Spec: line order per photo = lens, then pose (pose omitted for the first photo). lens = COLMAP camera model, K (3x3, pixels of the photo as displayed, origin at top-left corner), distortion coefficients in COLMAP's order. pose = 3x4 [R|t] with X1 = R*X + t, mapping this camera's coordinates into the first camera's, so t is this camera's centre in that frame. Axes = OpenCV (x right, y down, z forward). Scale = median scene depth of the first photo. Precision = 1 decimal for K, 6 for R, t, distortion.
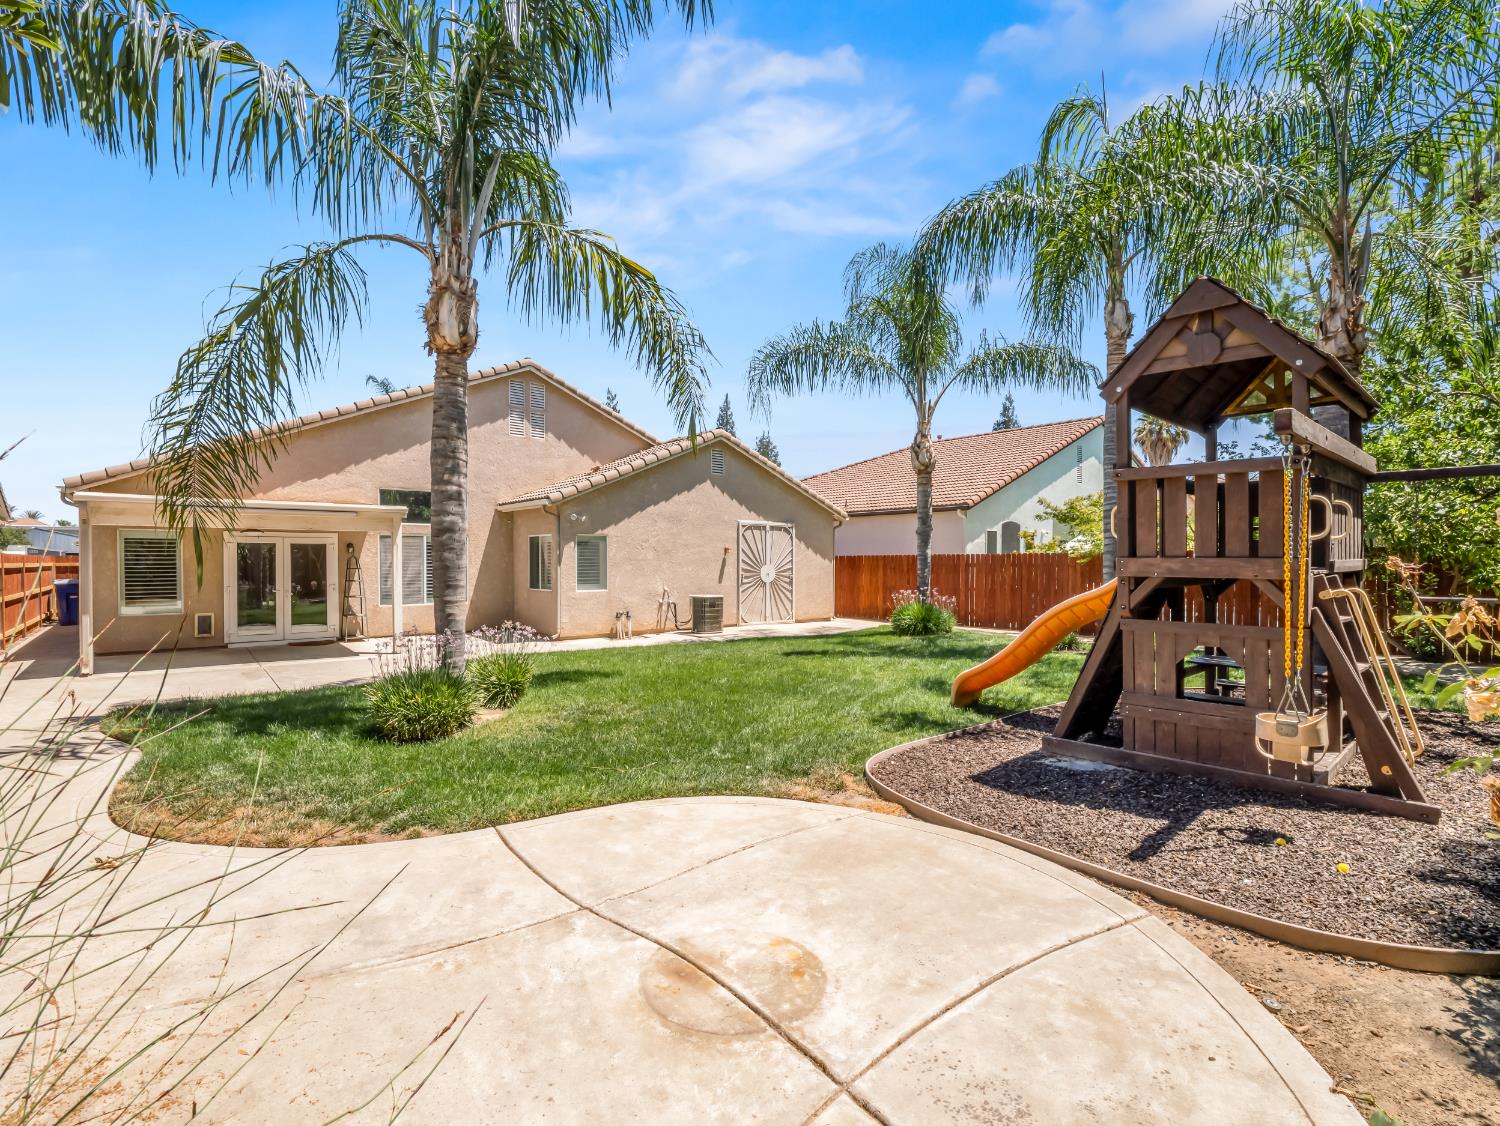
lens RADIAL K [[697.4, 0, 750.2], [0, 697.4, 578.8], [0, 0, 1]] dist [-0.008268, -0.000042]
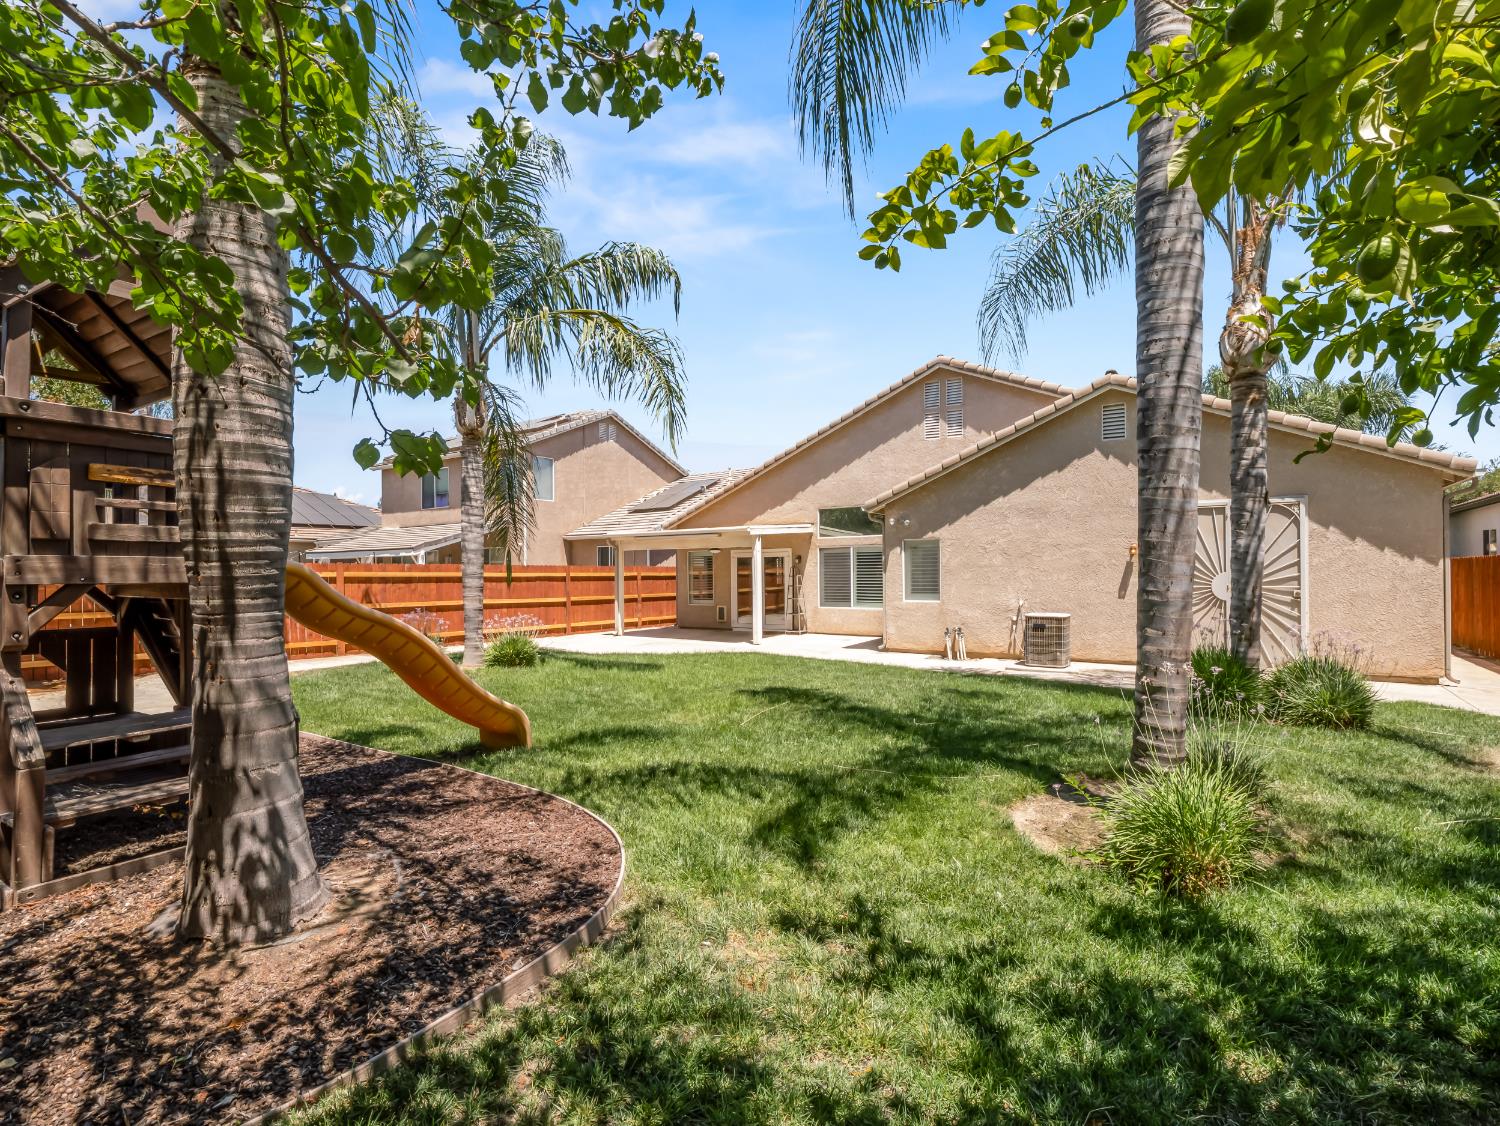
lens RADIAL K [[697.4, 0, 750.2], [0, 697.4, 578.8], [0, 0, 1]] dist [-0.008268, -0.000042]
pose [[0.304912, 0.006086, -0.952361, 0.551481], [-0.016741, 0.999859, 0.001030, -0.008472], [0.952233, 0.015629, 0.304971, 0.507050]]
